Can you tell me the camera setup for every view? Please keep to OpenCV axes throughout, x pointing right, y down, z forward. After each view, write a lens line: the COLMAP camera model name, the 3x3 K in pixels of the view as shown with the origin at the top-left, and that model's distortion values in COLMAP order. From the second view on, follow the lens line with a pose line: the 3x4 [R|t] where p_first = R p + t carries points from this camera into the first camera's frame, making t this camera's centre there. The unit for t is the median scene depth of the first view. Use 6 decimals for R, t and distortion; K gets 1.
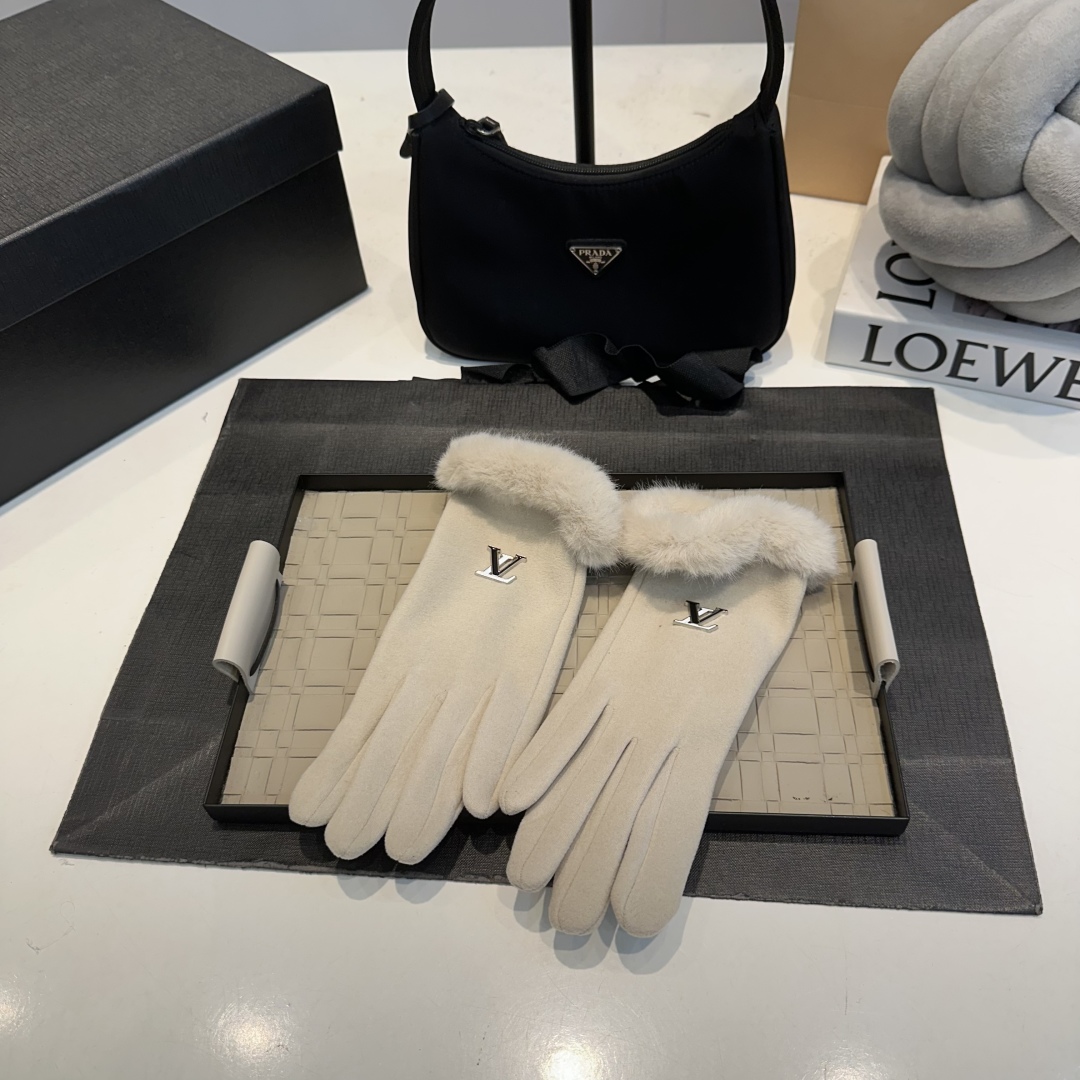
lens RADIAL K [[1087.4, 0, 542.0], [0, 1087.4, 558.5], [0, 0, 1]] dist [-0.029658, 0.000000]
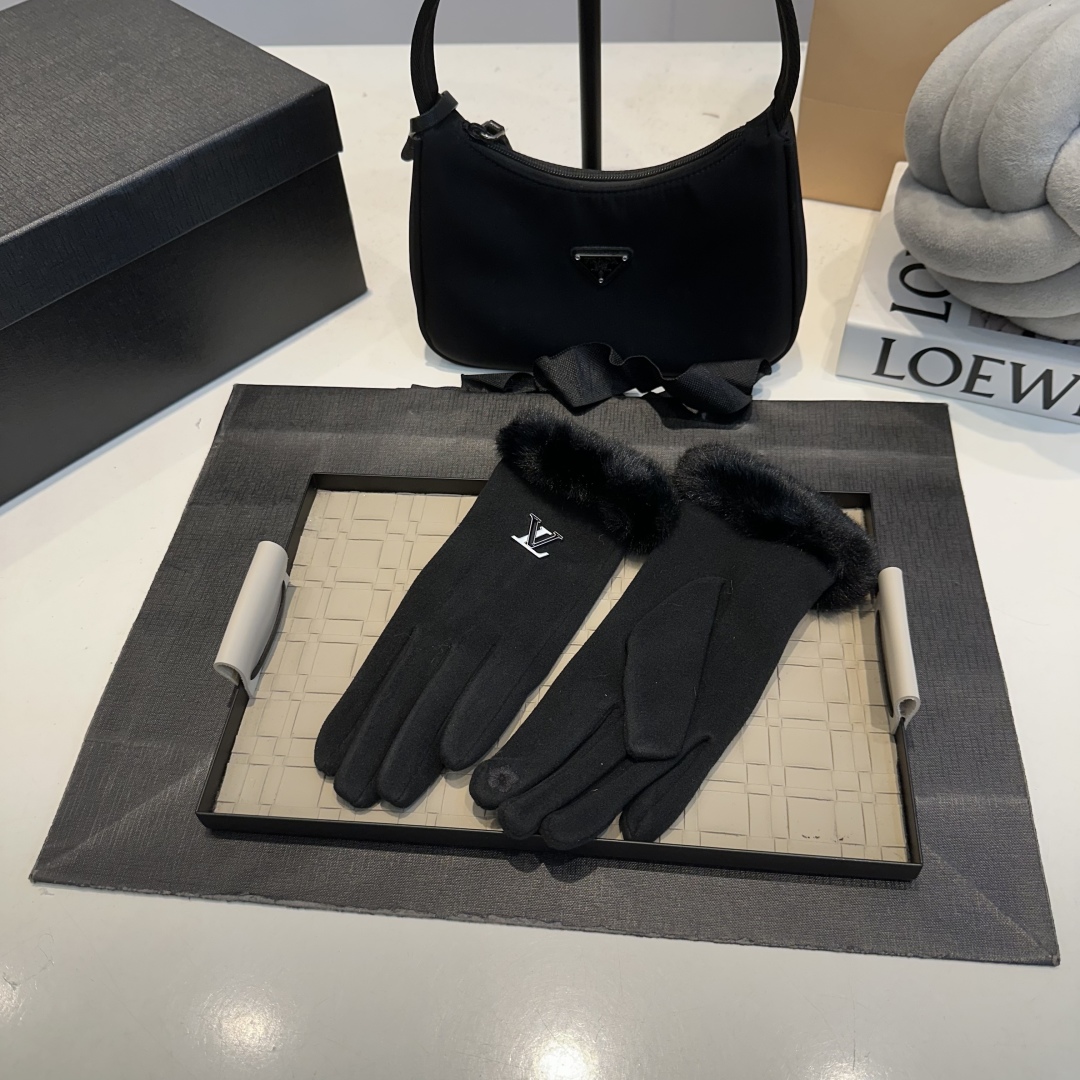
lens RADIAL K [[1087.4, 0, 533.4], [0, 1087.4, 540.9], [0, 0, 1]] dist [-0.029658, 0.000000]
pose [[0.999897, 0.012940, -0.006201, -0.001991], [-0.012948, 0.999915, -0.001355, -0.030312], [0.006183, 0.001435, 0.999980, 0.030381]]
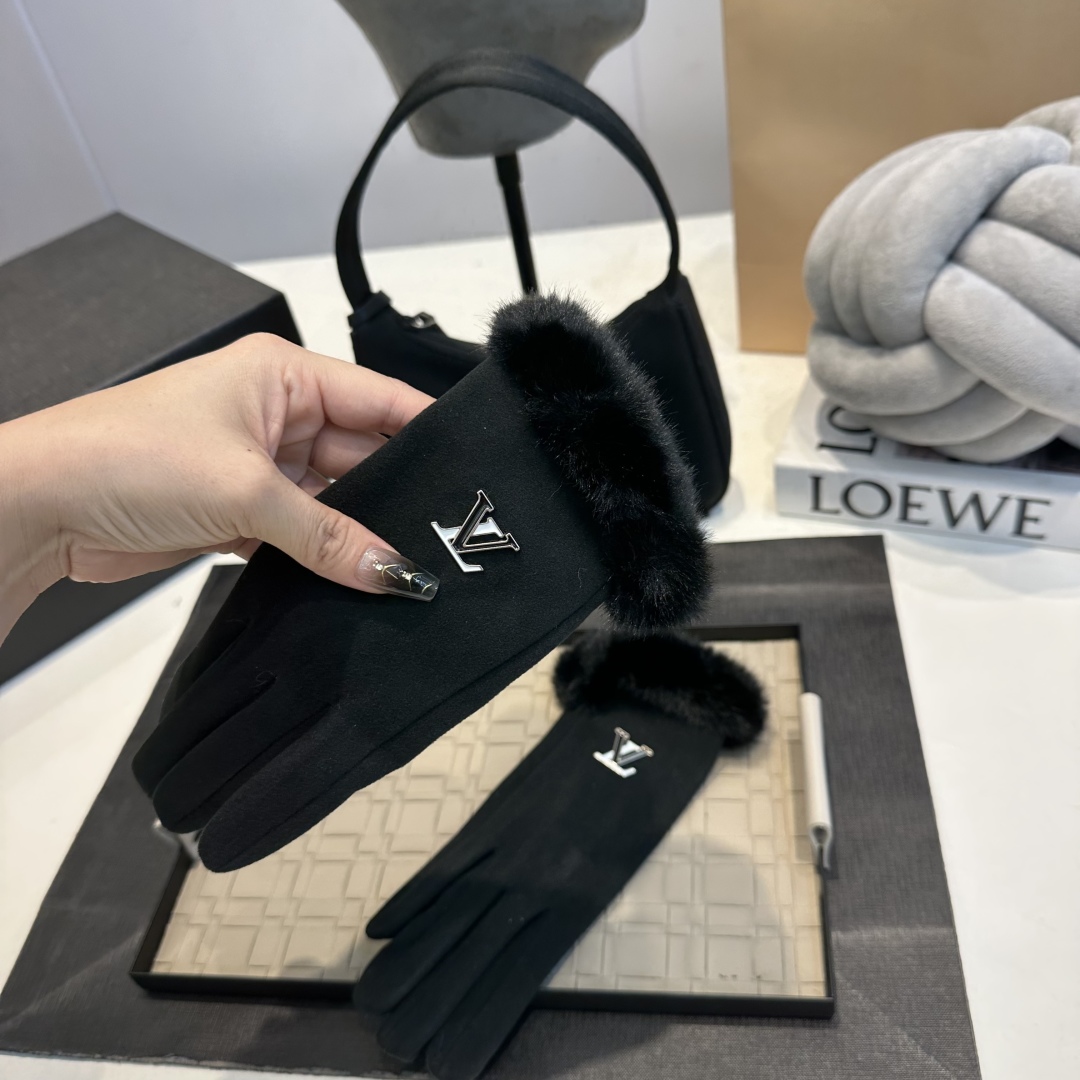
lens RADIAL K [[1087.4, 0, 556.2], [0, 1087.4, 525.4], [0, 0, 1]] dist [-0.029658, 0.000000]
pose [[0.993791, -0.060932, -0.093094, 0.166824], [0.044024, 0.983772, -0.173940, -0.006972], [0.102182, 0.168761, 0.980346, -0.000278]]
